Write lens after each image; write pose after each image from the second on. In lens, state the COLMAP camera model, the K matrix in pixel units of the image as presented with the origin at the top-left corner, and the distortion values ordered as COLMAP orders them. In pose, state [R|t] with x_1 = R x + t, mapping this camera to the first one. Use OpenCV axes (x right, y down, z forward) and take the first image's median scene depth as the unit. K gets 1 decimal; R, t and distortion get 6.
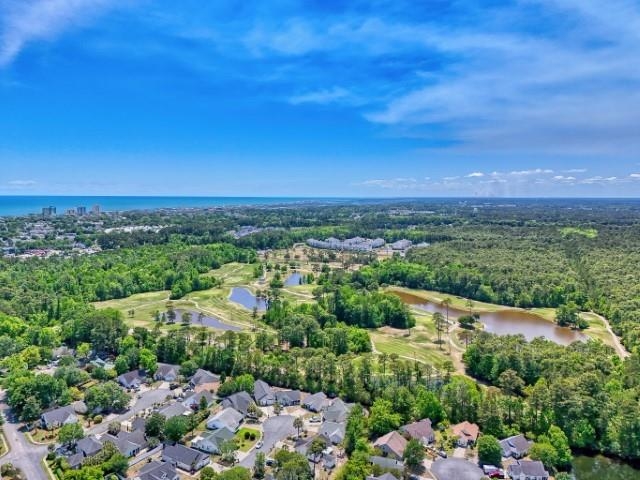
lens RADIAL K [[467.6, 0, 318.8], [0, 467.6, 243.2], [0, 0, 1]] dist [0.079855, -0.066514]
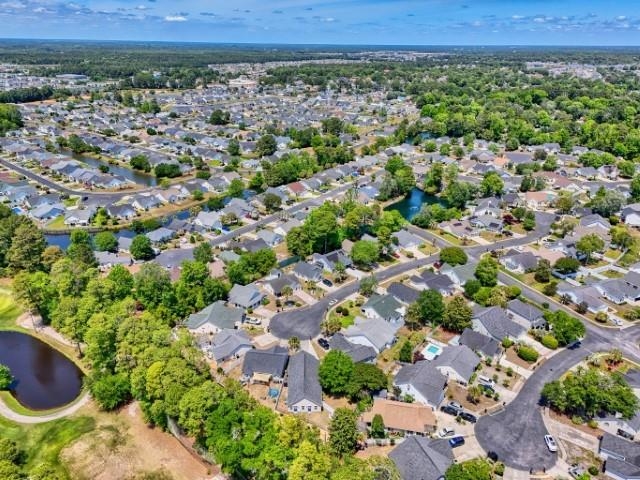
lens RADIAL K [[467.6, 0, 320.2], [0, 467.6, 239.6], [0, 0, 1]] dist [0.079855, -0.066514]
pose [[-0.956338, -0.123195, 0.265028, -0.166220], [0.018891, 0.878864, 0.476698, -0.053117], [-0.291651, 0.460891, -0.838164, 0.877065]]
